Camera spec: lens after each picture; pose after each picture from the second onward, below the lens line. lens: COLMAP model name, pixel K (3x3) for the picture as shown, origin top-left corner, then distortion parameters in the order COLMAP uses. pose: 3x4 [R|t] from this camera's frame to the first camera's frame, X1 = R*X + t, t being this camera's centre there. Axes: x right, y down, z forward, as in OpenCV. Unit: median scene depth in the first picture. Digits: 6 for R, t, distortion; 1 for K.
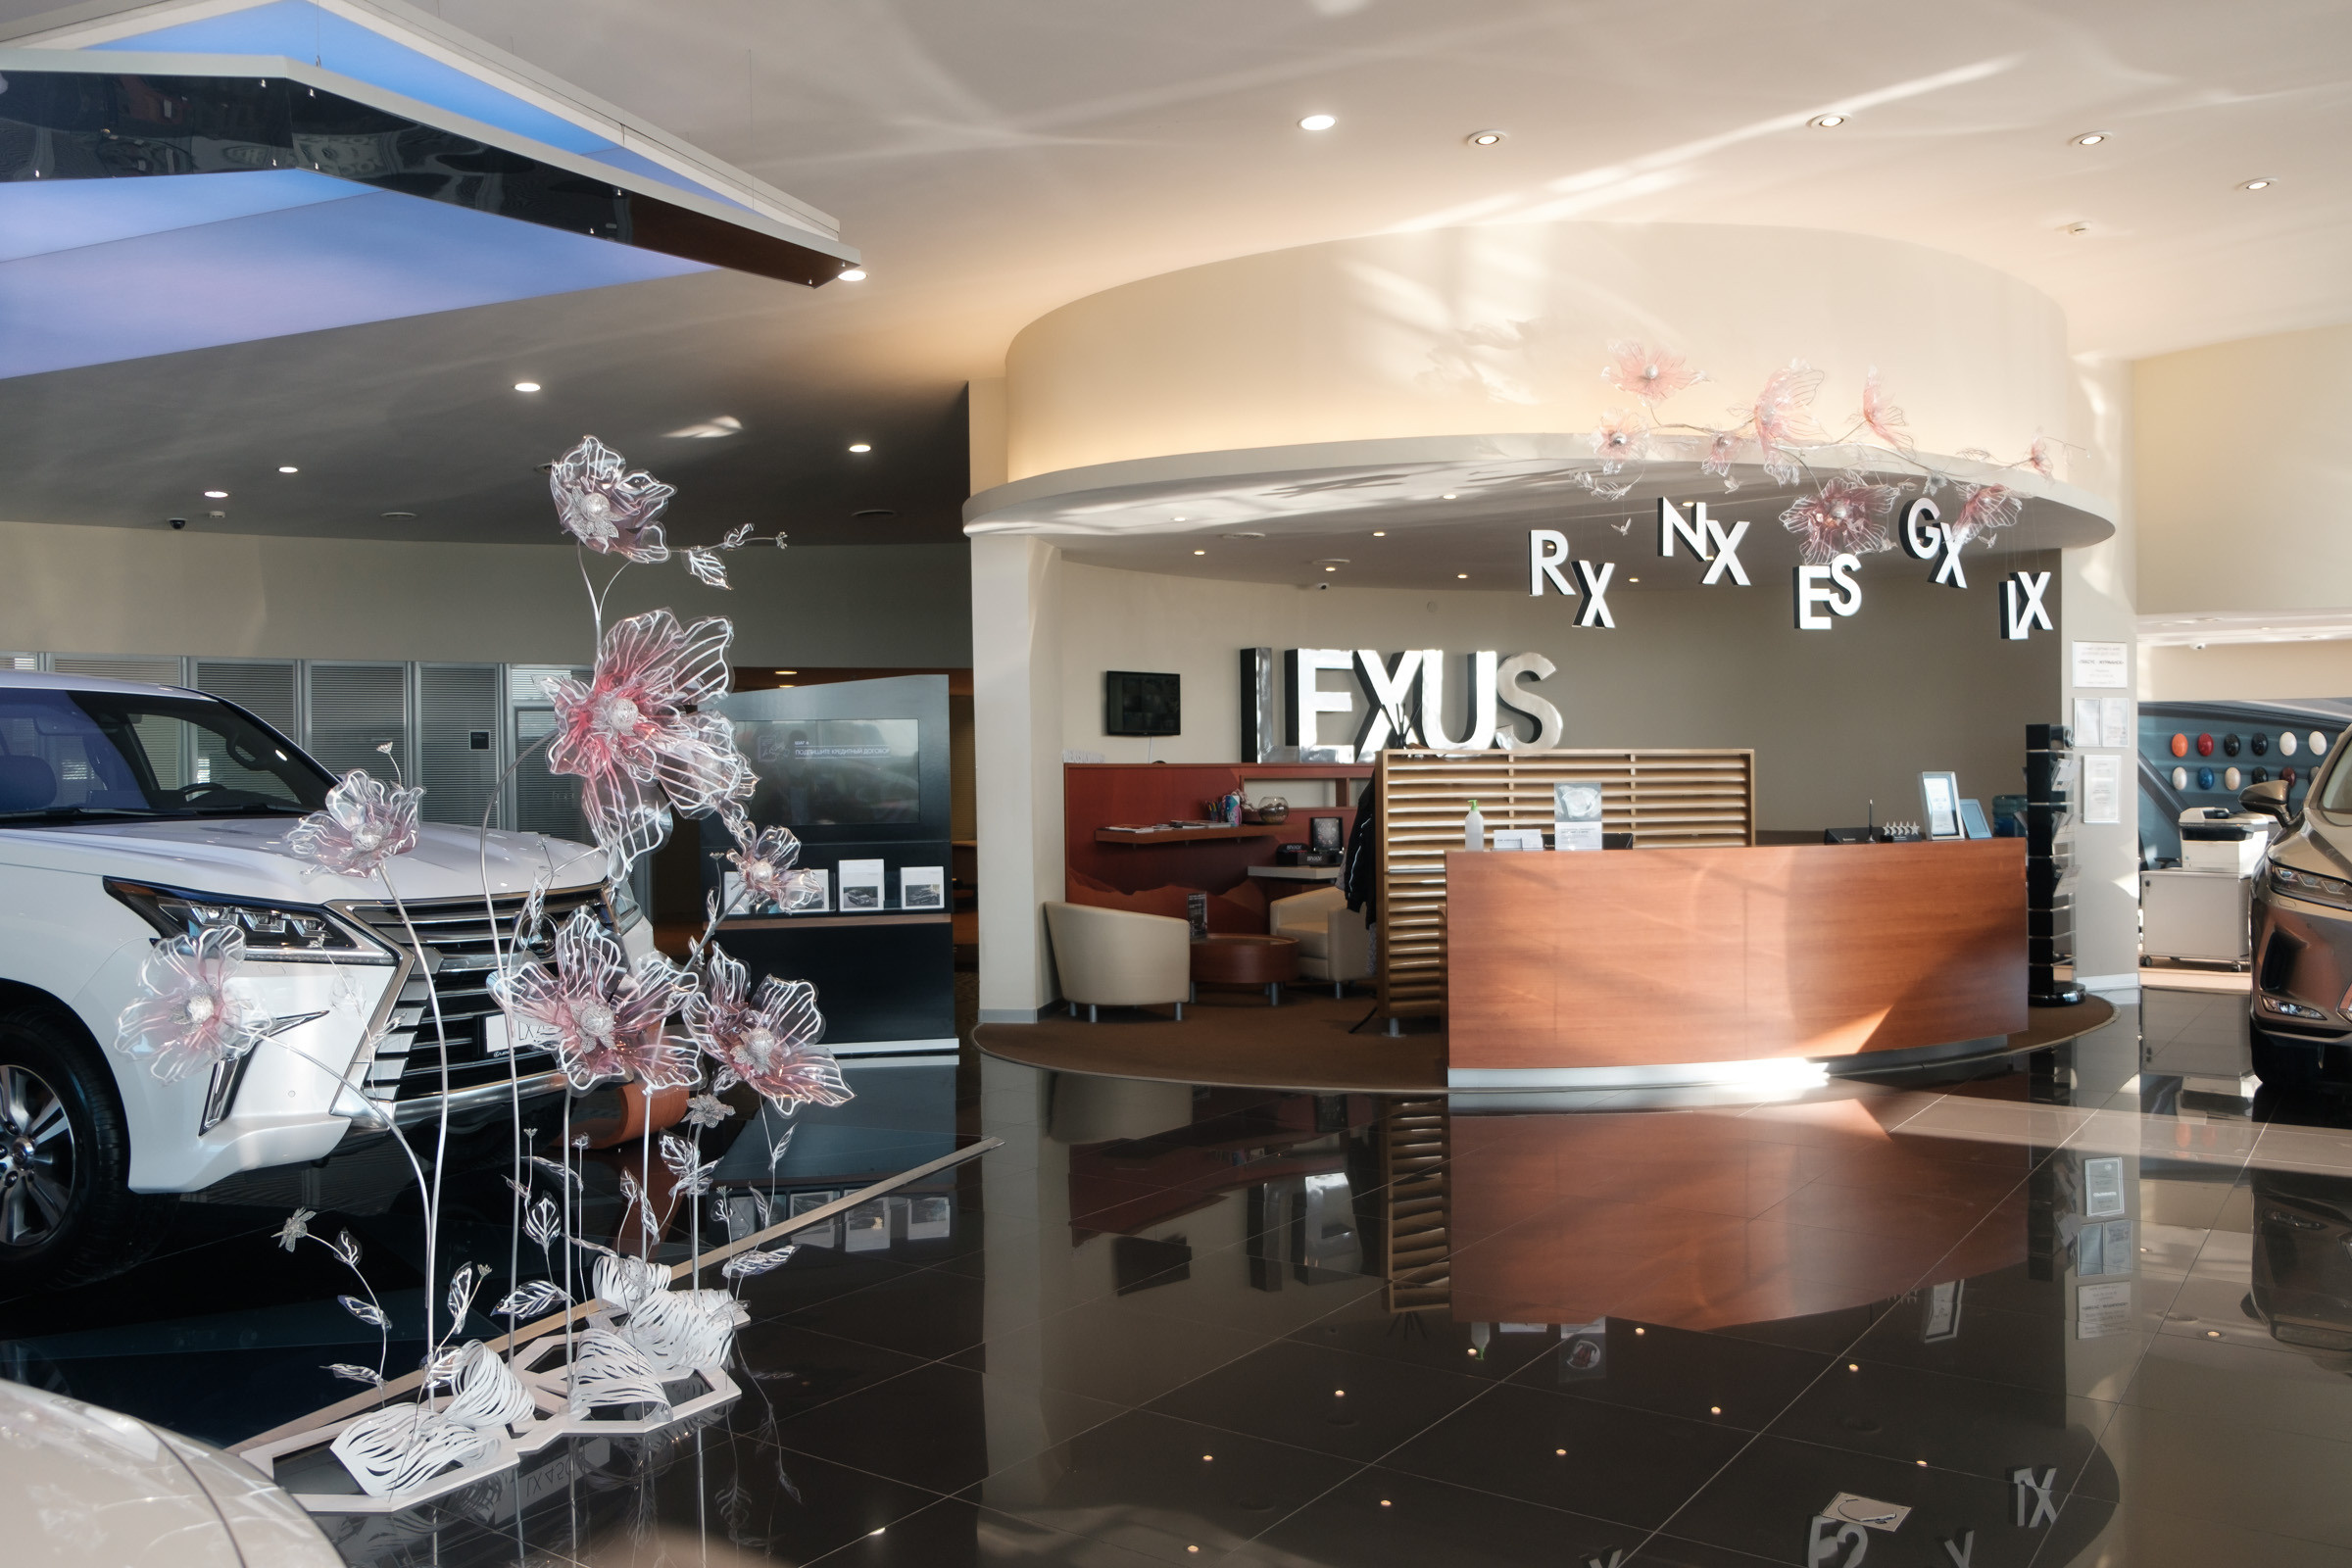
lens RADIAL K [[1908.8, 0, 1176.0], [0, 1908.8, 784.0], [0, 0, 1]] dist [-0.003566, -0.003452]
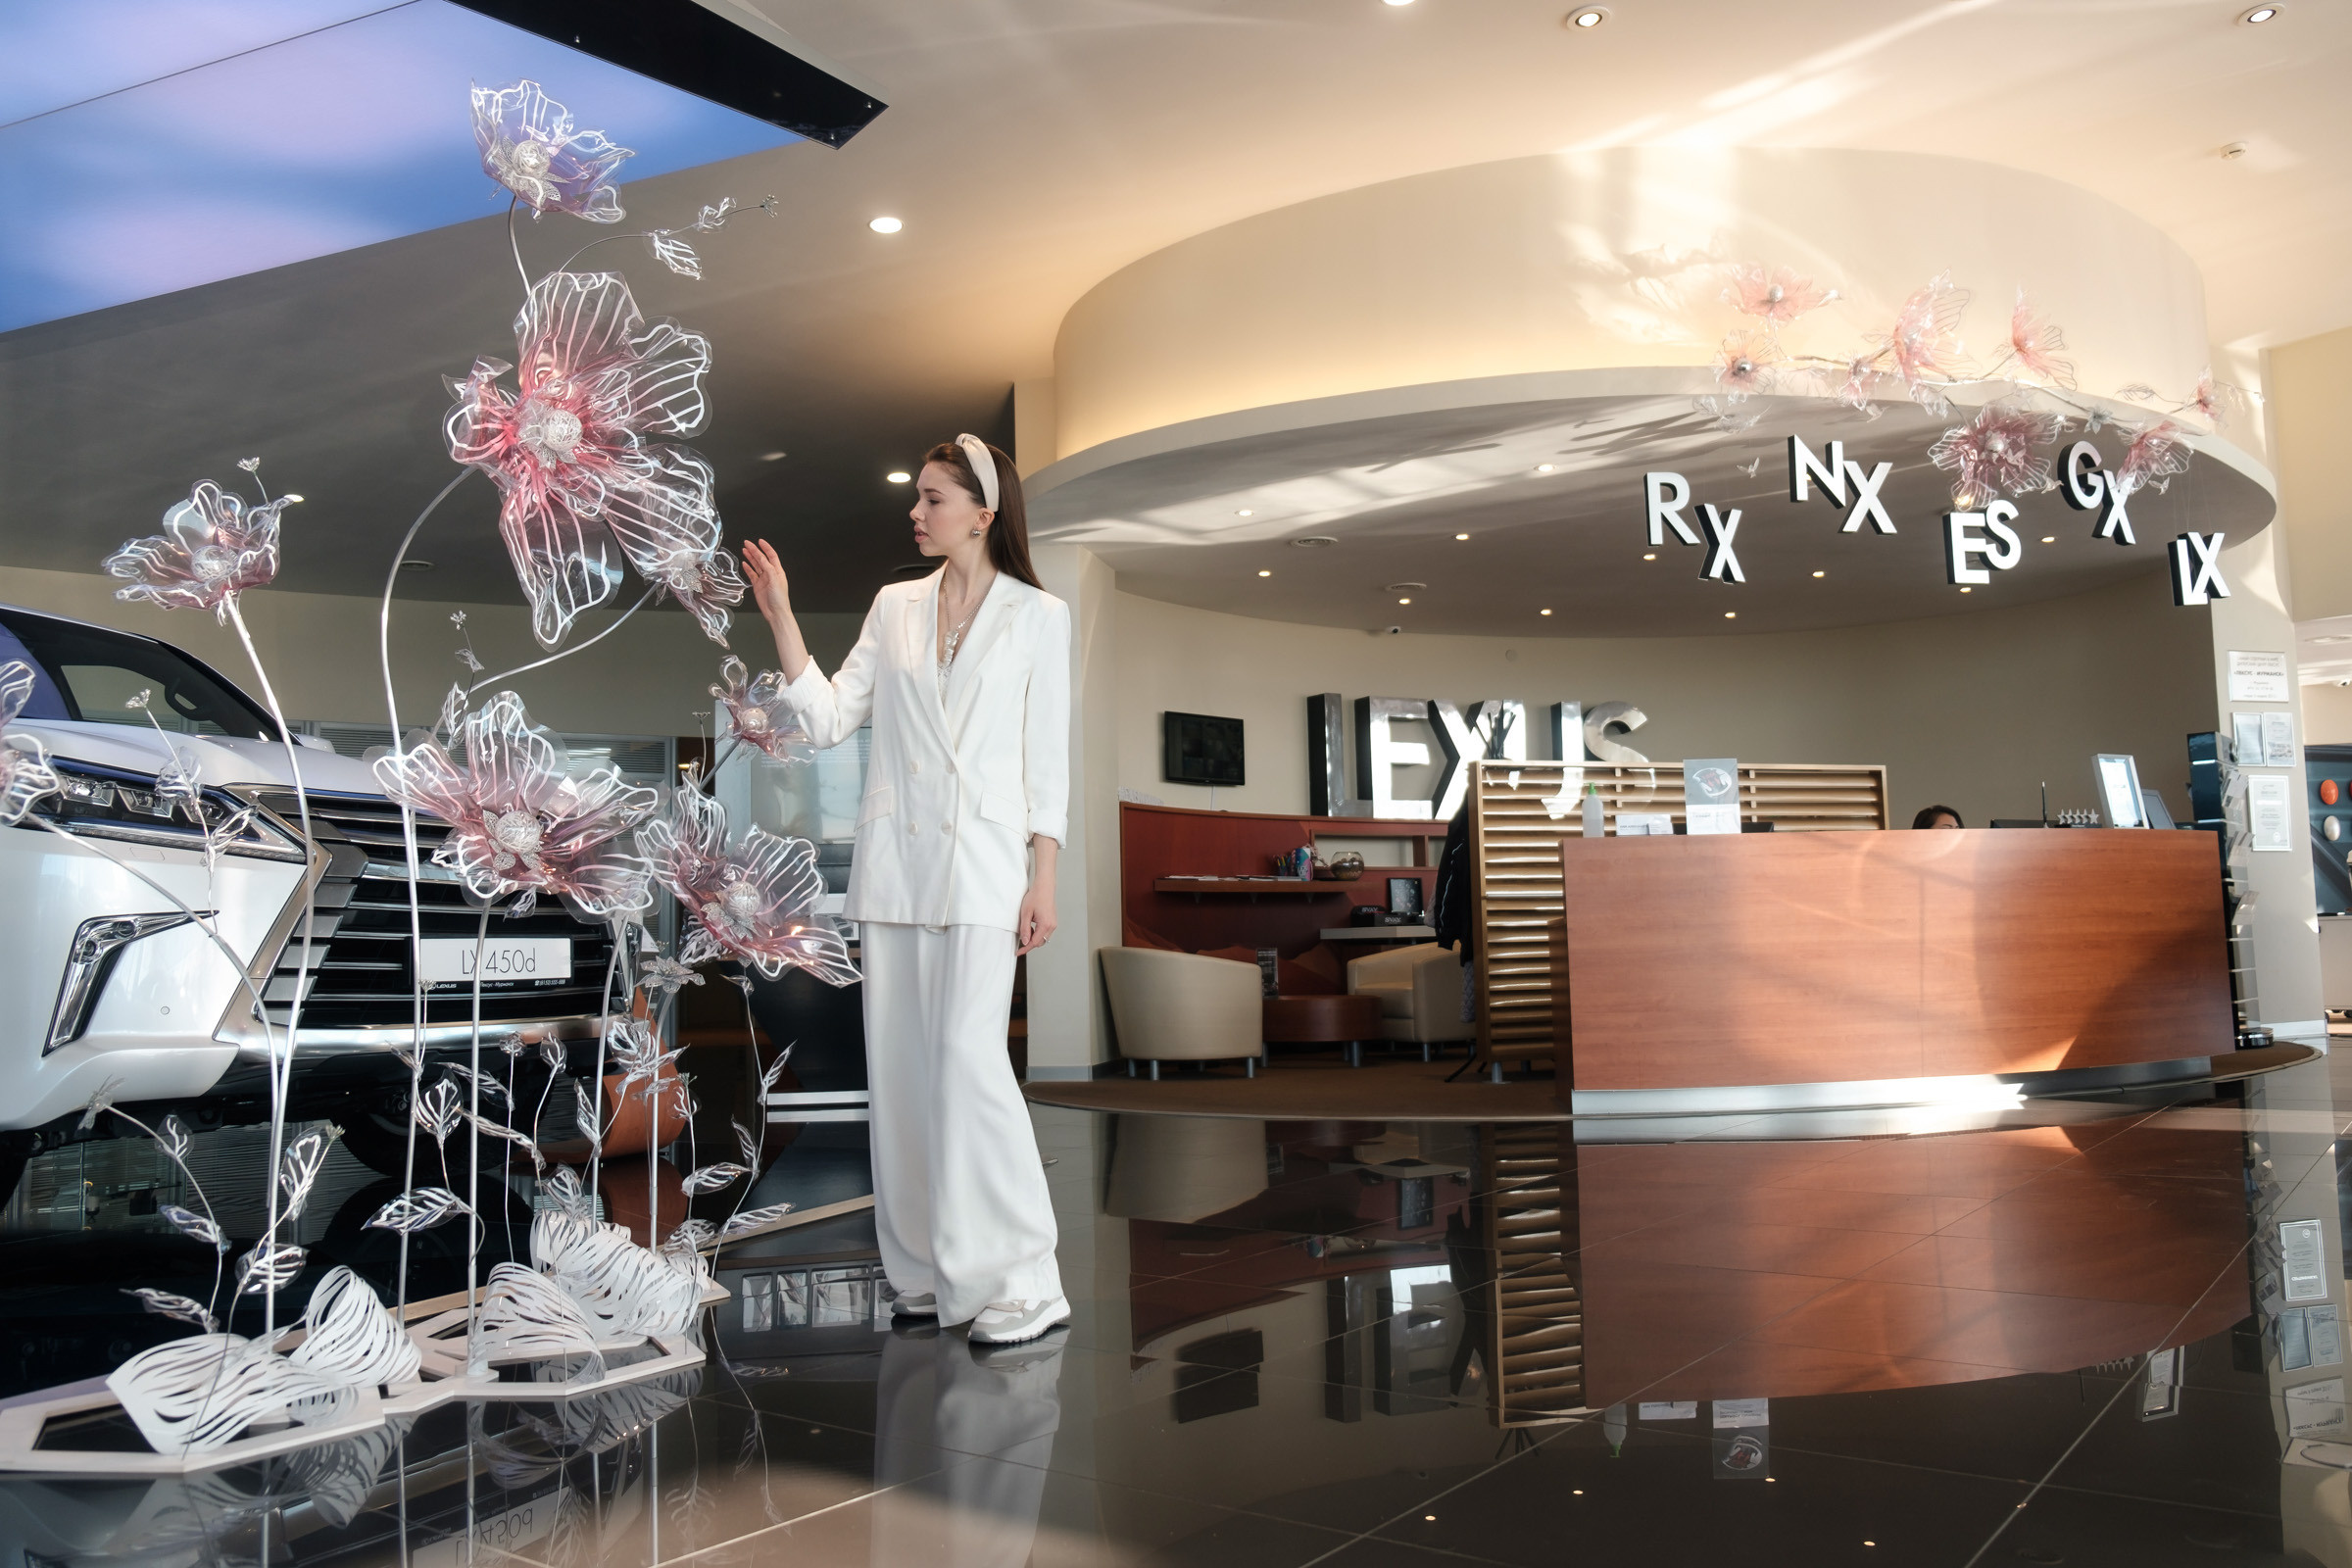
lens RADIAL K [[1856.5, 0, 1176.0], [0, 1856.5, 784.0], [0, 0, 1]] dist [-0.016721, -0.002324]
pose [[0.999661, -0.012853, -0.022633, -0.014670], [0.010277, 0.993826, -0.110469, 0.100207], [0.023913, 0.110199, 0.993622, 0.148620]]
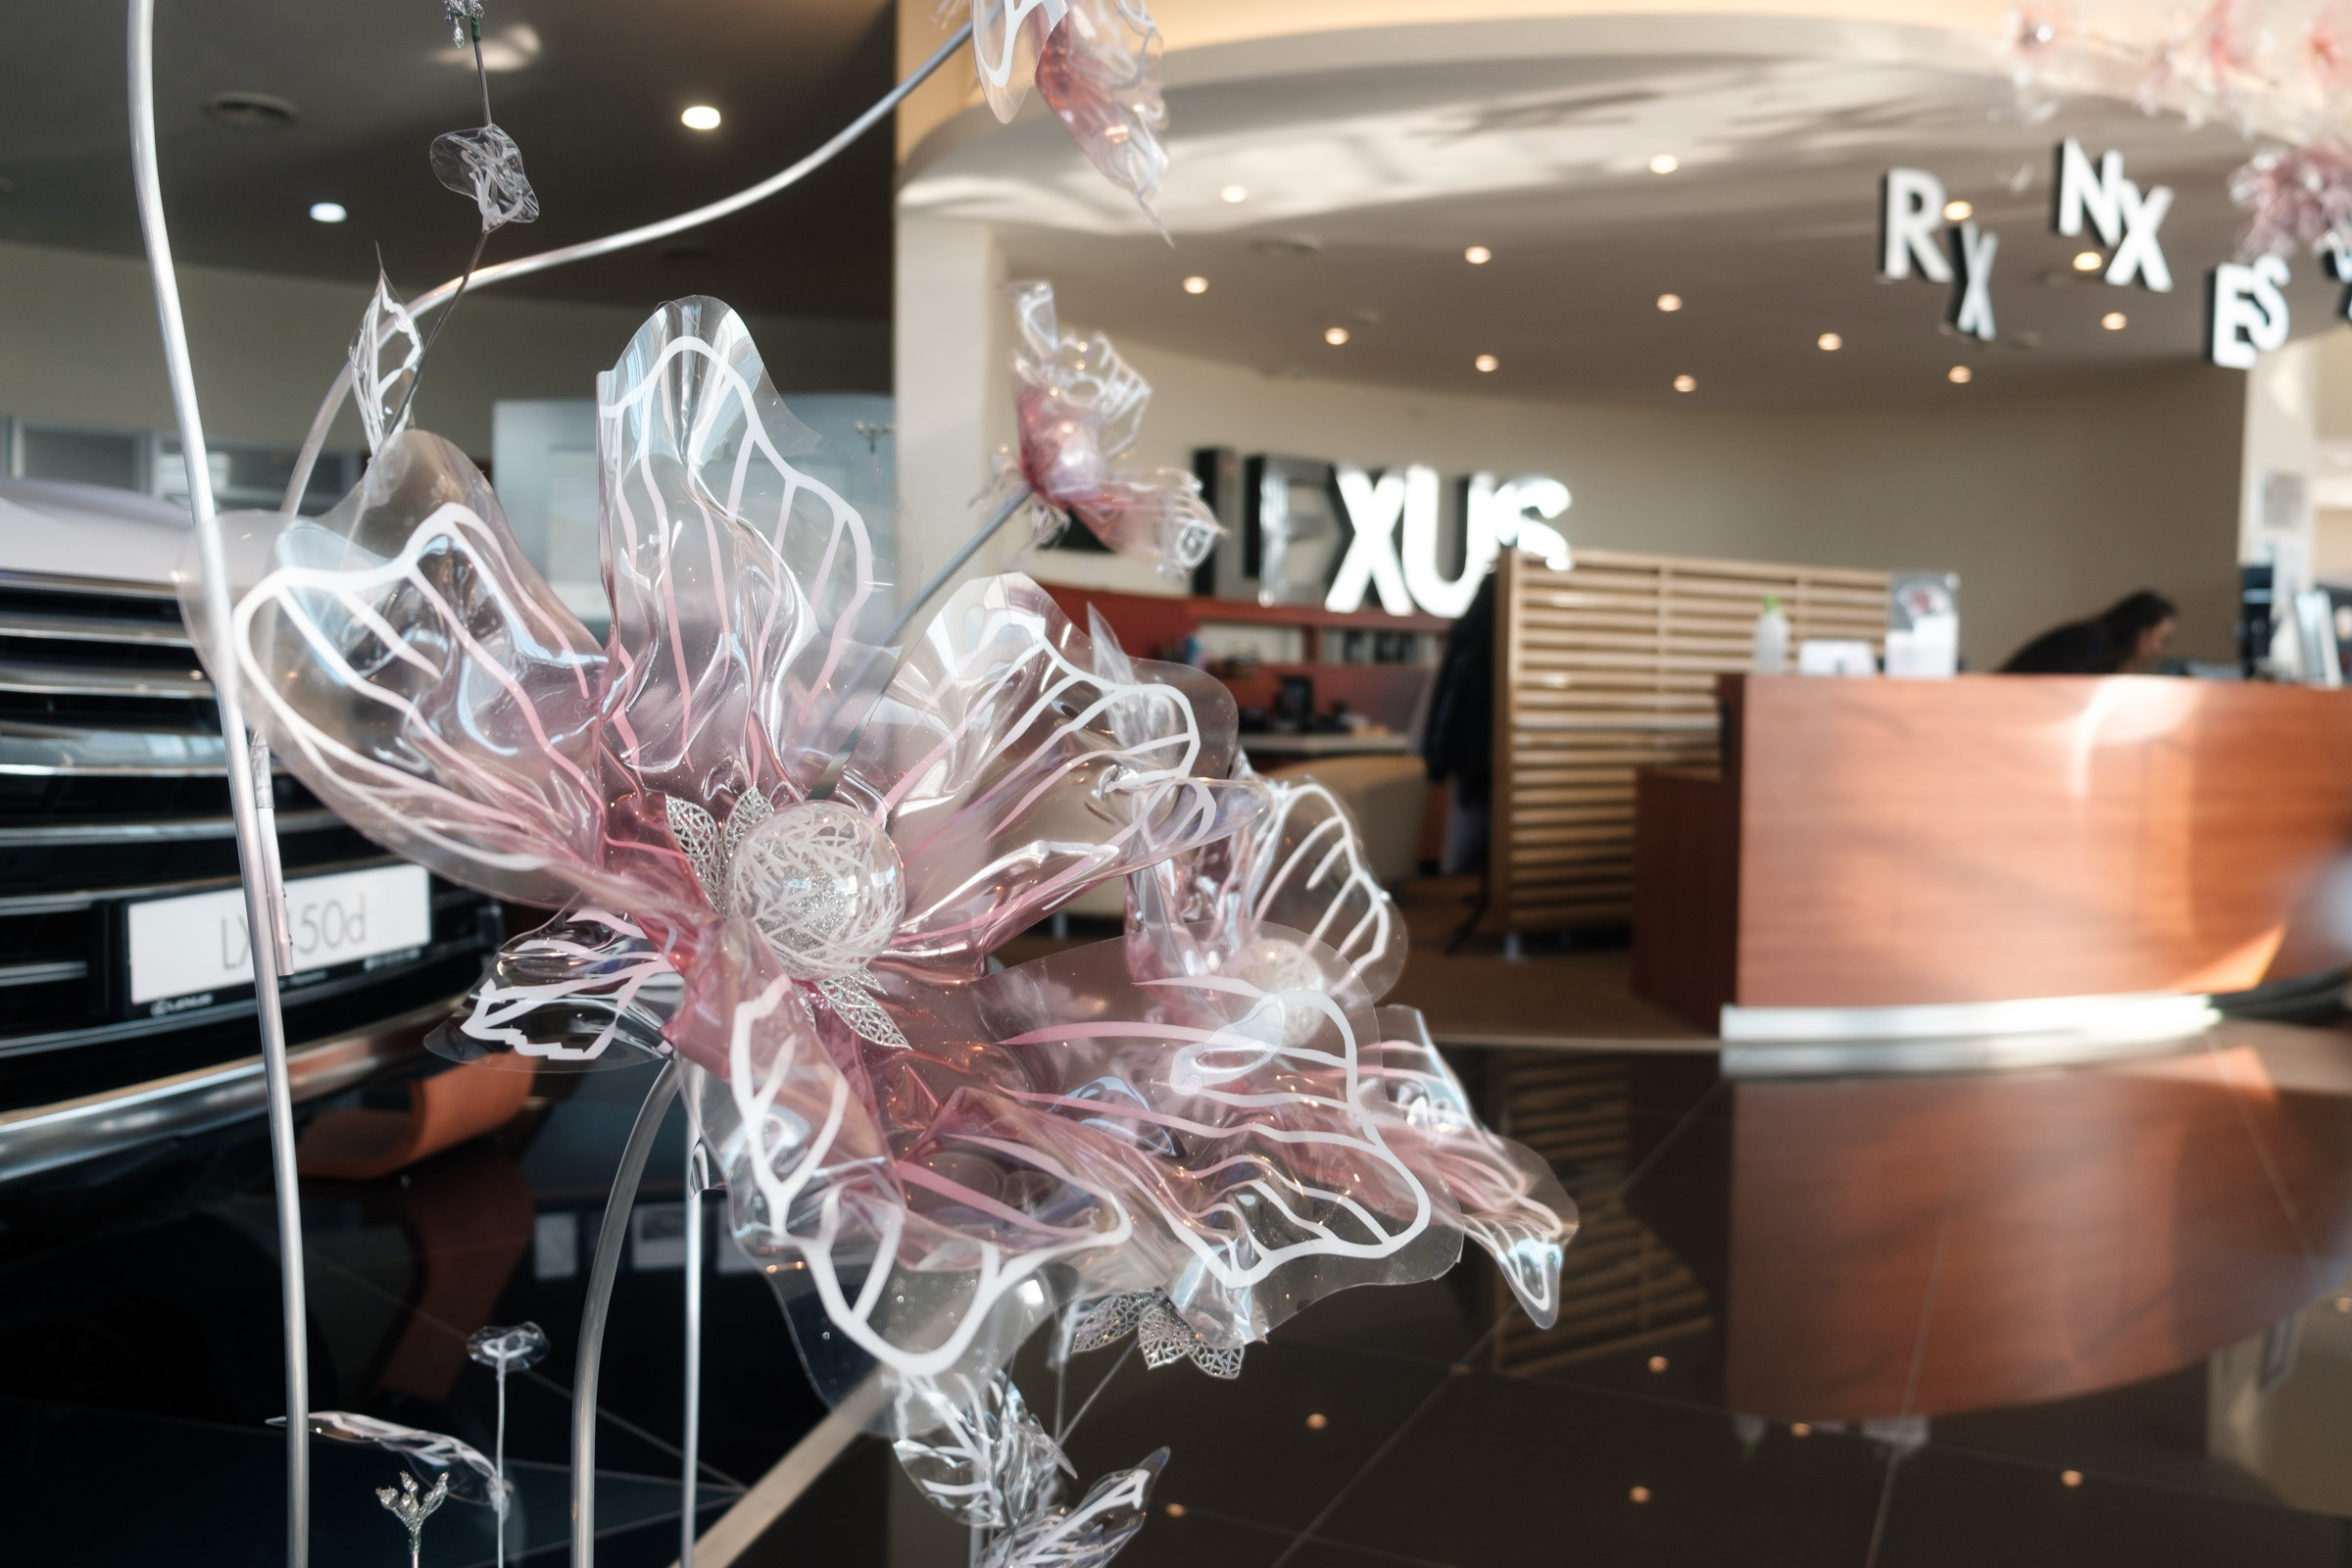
lens RADIAL K [[1775.6, 0, 1103.1], [0, 1775.6, 757.2], [0, 0, 1]] dist [-0.057151, 0.044523]
pose [[0.986002, 0.020300, 0.165496, -0.162317], [-0.023505, 0.999572, 0.017432, 0.057200], [-0.165071, -0.021078, 0.986056, 0.442268]]
